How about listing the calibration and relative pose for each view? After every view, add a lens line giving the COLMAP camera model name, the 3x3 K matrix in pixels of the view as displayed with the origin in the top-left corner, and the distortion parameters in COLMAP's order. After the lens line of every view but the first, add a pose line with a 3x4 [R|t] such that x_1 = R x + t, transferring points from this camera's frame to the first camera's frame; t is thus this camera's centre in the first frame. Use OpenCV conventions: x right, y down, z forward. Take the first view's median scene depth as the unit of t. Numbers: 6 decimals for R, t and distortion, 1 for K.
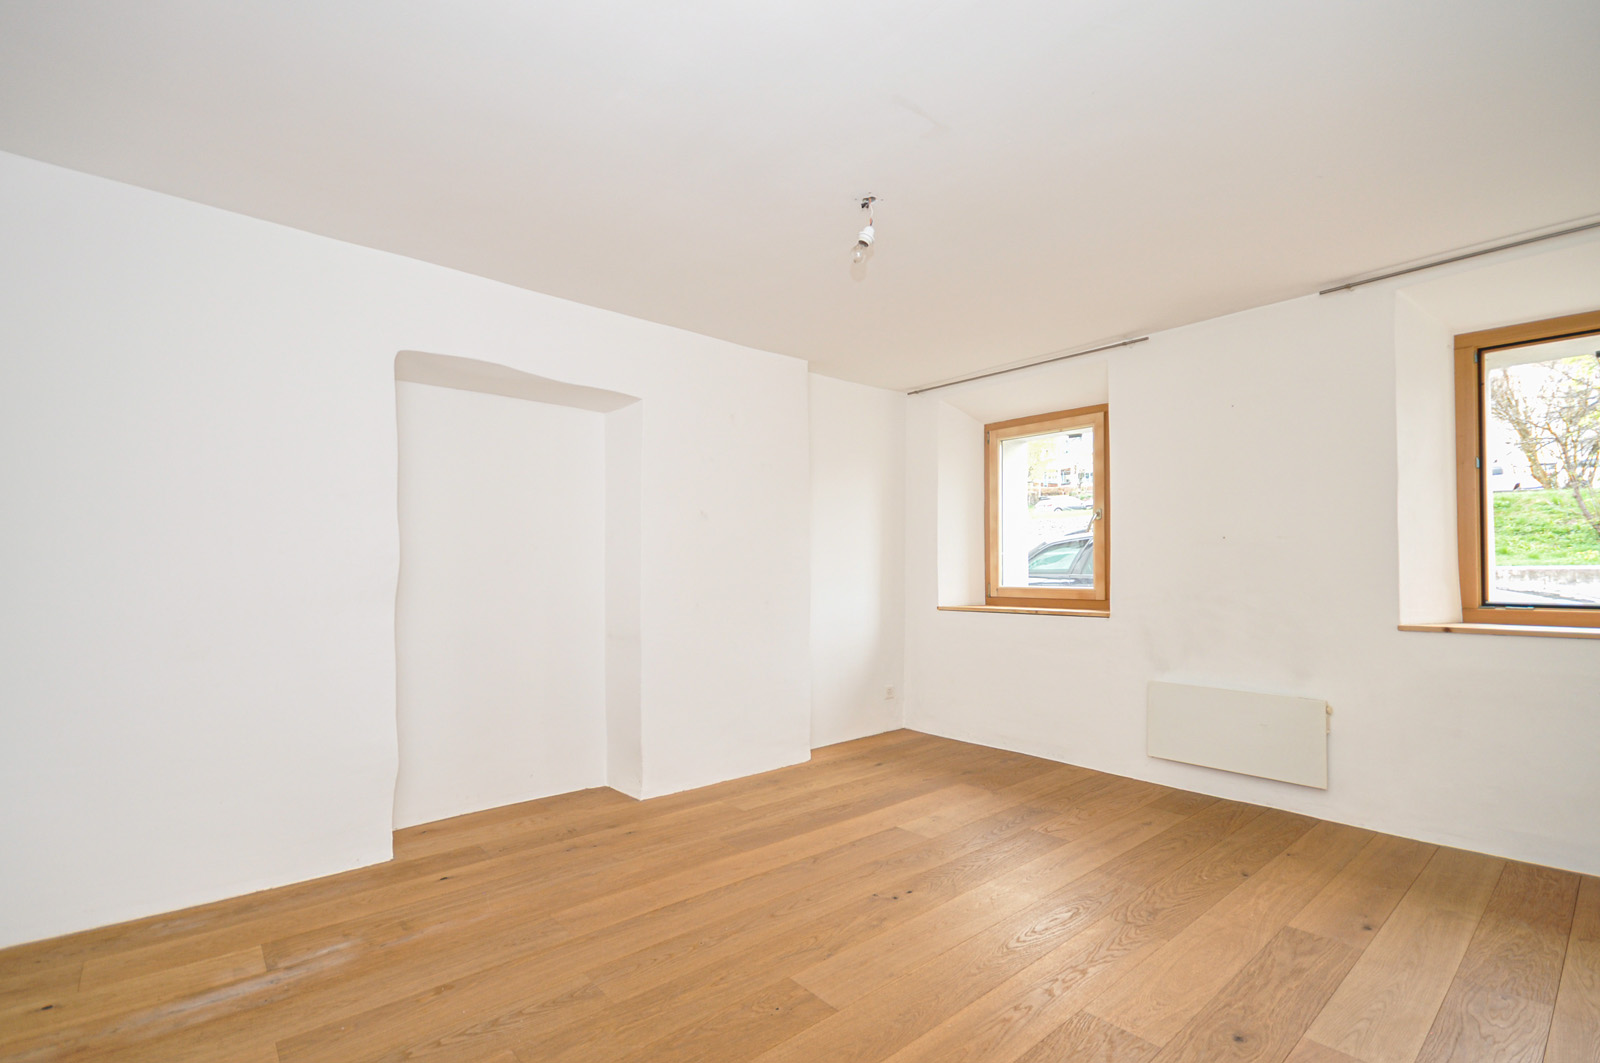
lens RADIAL K [[700.7, 0, 791.8], [0, 700.7, 561.6], [0, 0, 1]] dist [0.002699, 0.000302]
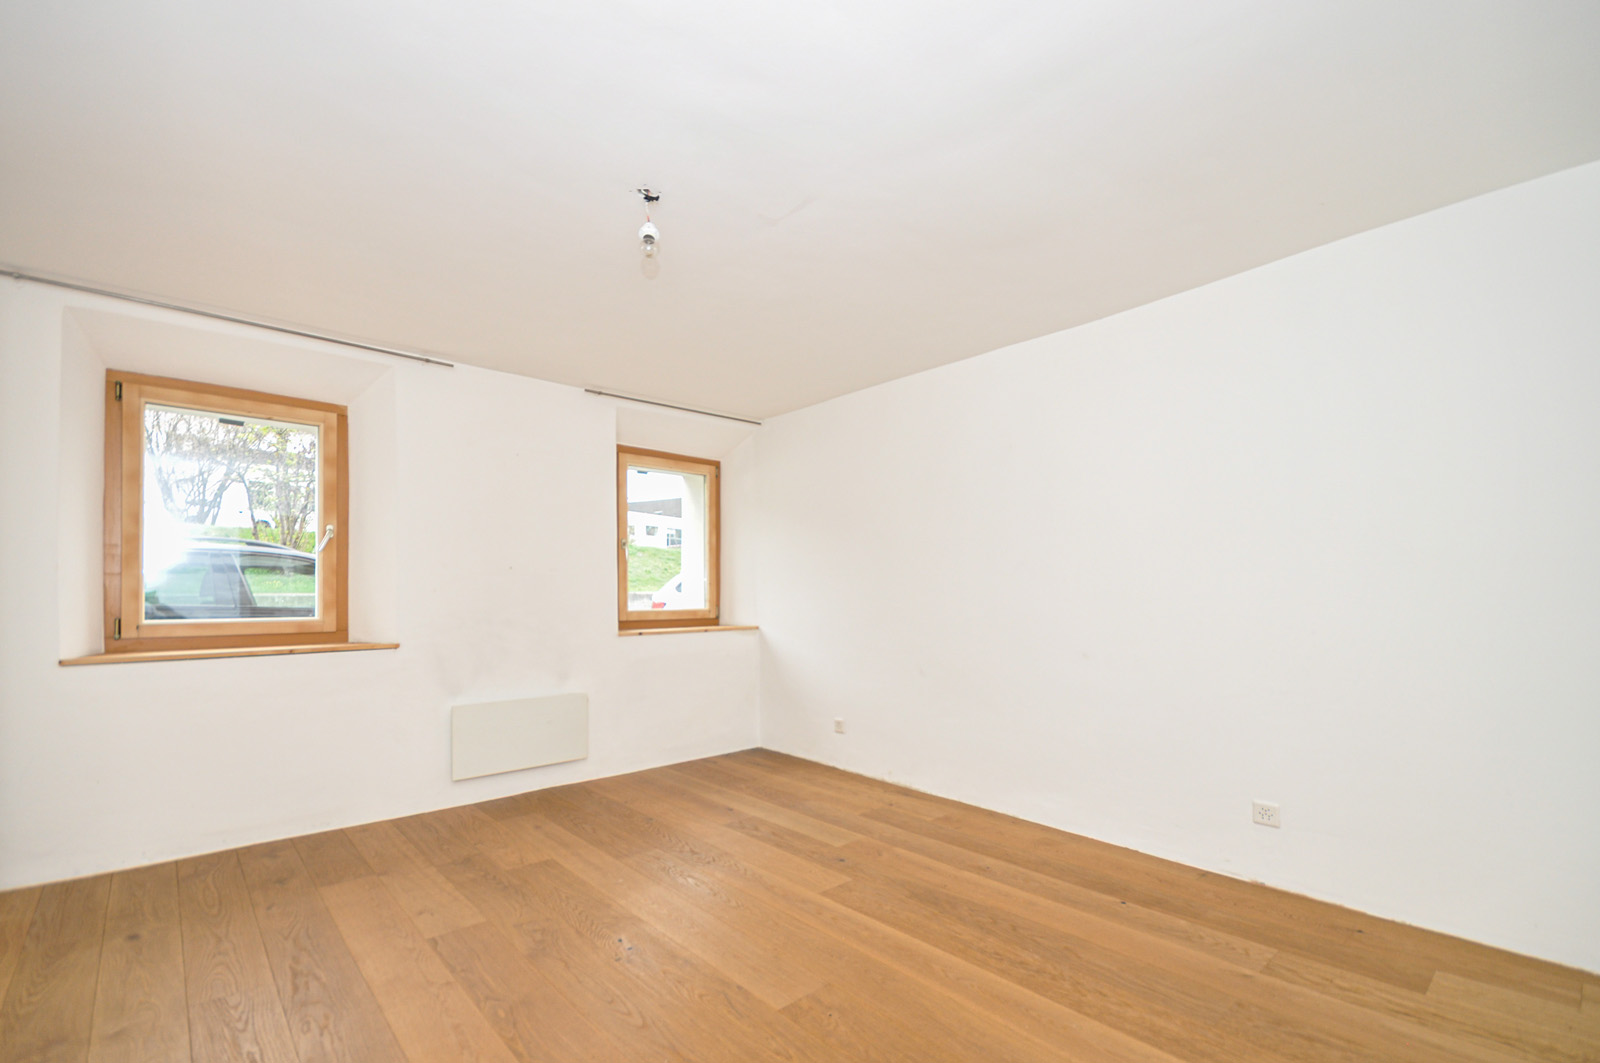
lens RADIAL K [[719.1, 0, 797.5], [0, 719.1, 587.5], [0, 0, 1]] dist [0.000671, -0.000008]
pose [[-0.026870, 0.010996, 0.999578, -0.652172], [-0.008064, 0.999905, -0.011216, 0.008246], [-0.999606, -0.008362, -0.026779, 0.645358]]
